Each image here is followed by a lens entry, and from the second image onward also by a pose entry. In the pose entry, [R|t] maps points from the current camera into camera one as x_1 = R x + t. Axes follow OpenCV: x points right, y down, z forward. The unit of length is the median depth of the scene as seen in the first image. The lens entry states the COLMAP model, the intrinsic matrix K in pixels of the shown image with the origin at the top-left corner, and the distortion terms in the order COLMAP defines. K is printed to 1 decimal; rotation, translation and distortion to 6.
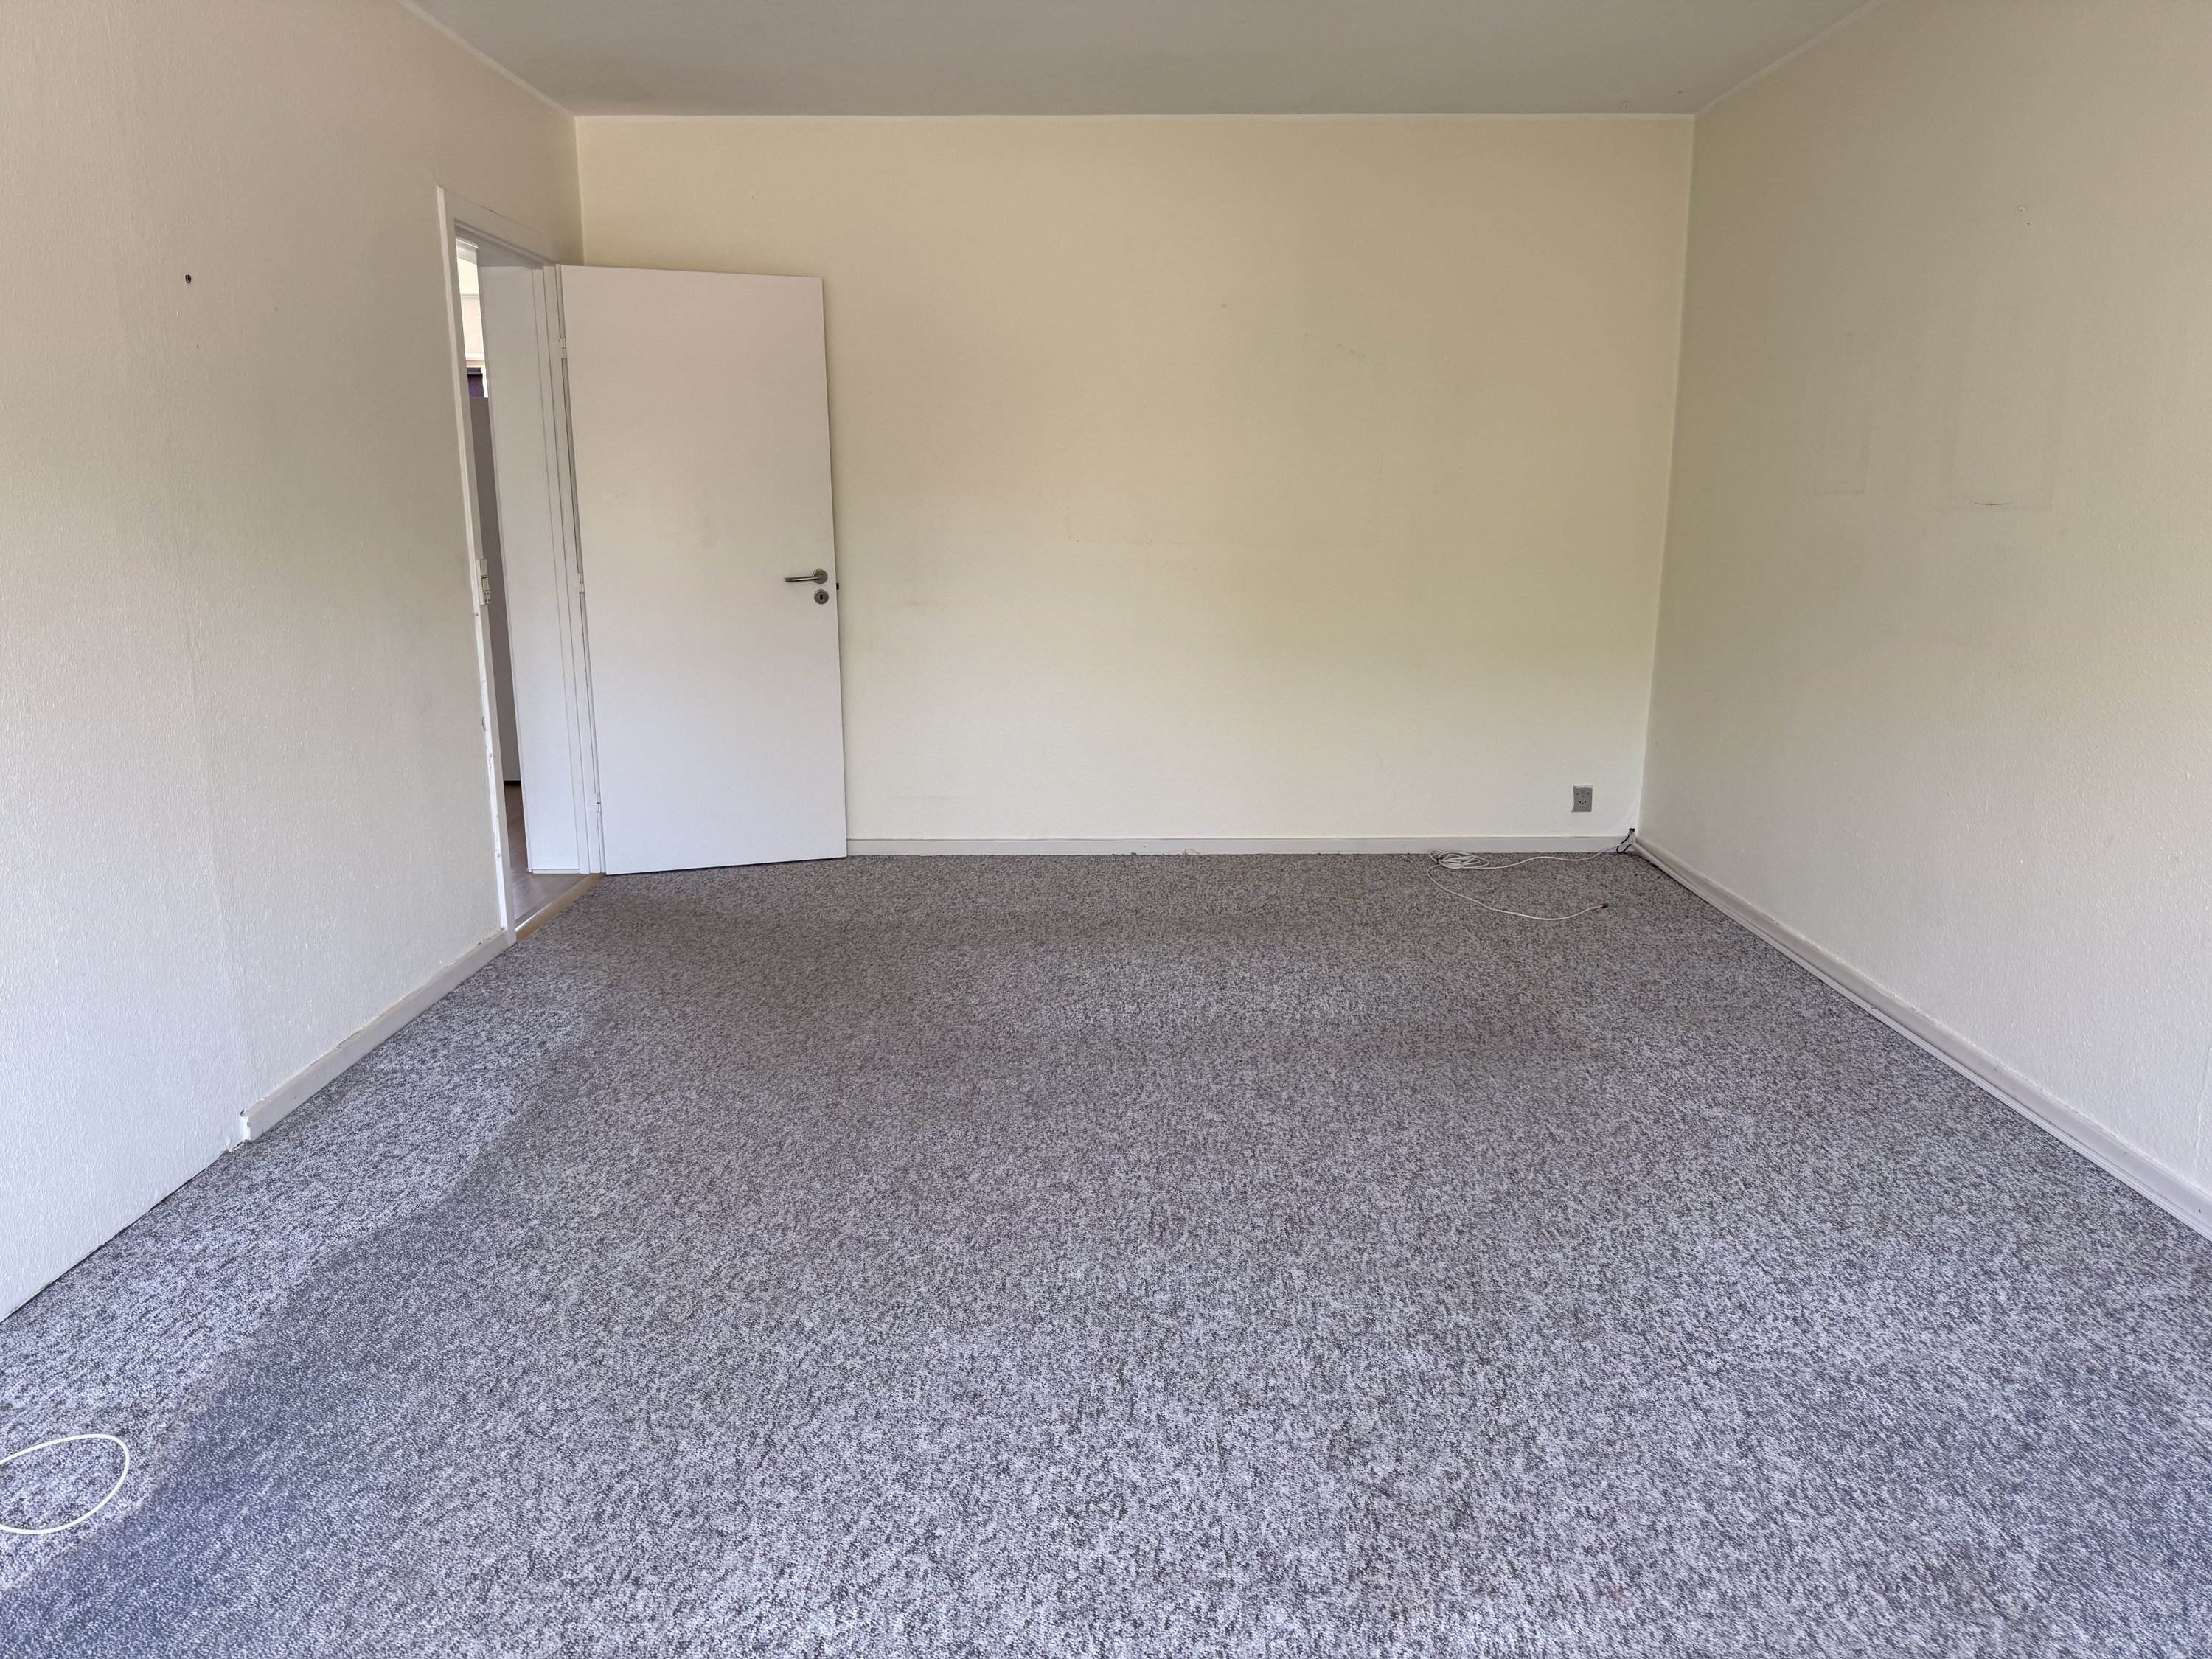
lens RADIAL K [[1547.0, 0, 1108.1], [0, 1547.0, 838.6], [0, 0, 1]] dist [0.159782, -0.288983]
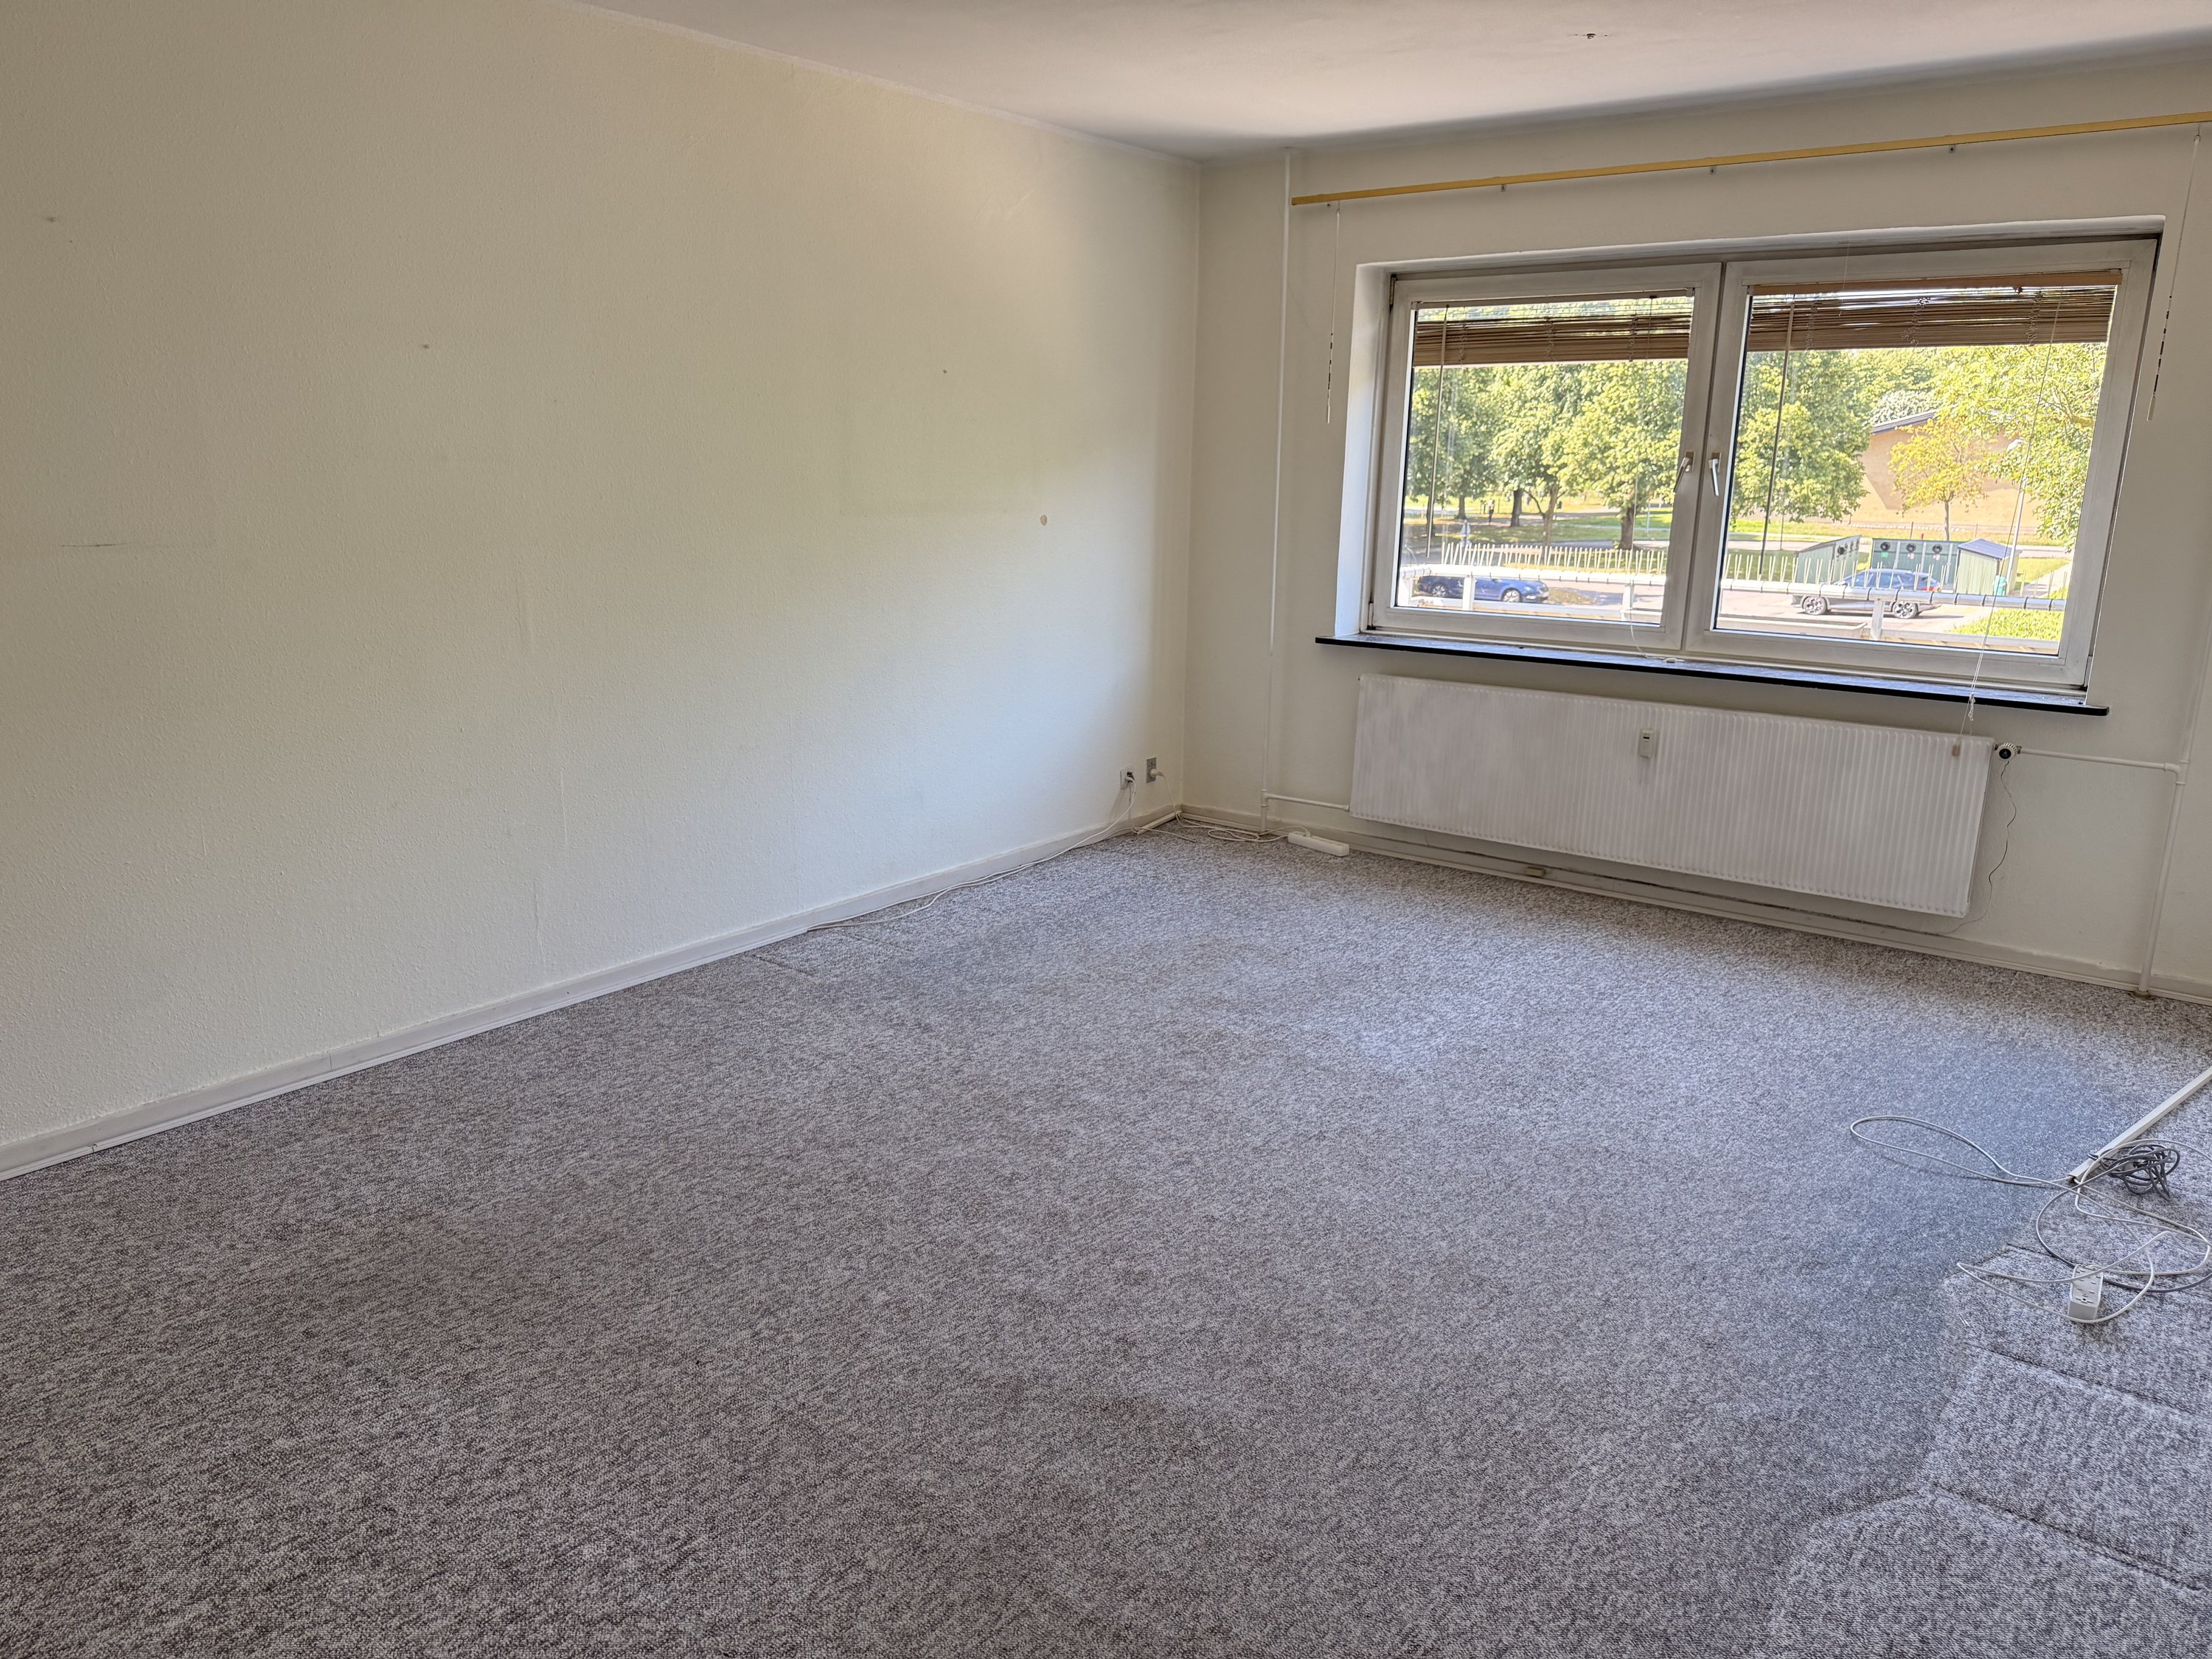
lens RADIAL K [[1547.0, 0, 1108.1], [0, 1547.0, 838.6], [0, 0, 1]] dist [0.159782, -0.288983]
pose [[-0.792594, -0.156618, 0.589292, -0.617915], [0.119880, 0.907561, 0.402444, -0.469012], [-0.597849, 0.389619, -0.700552, 1.788495]]
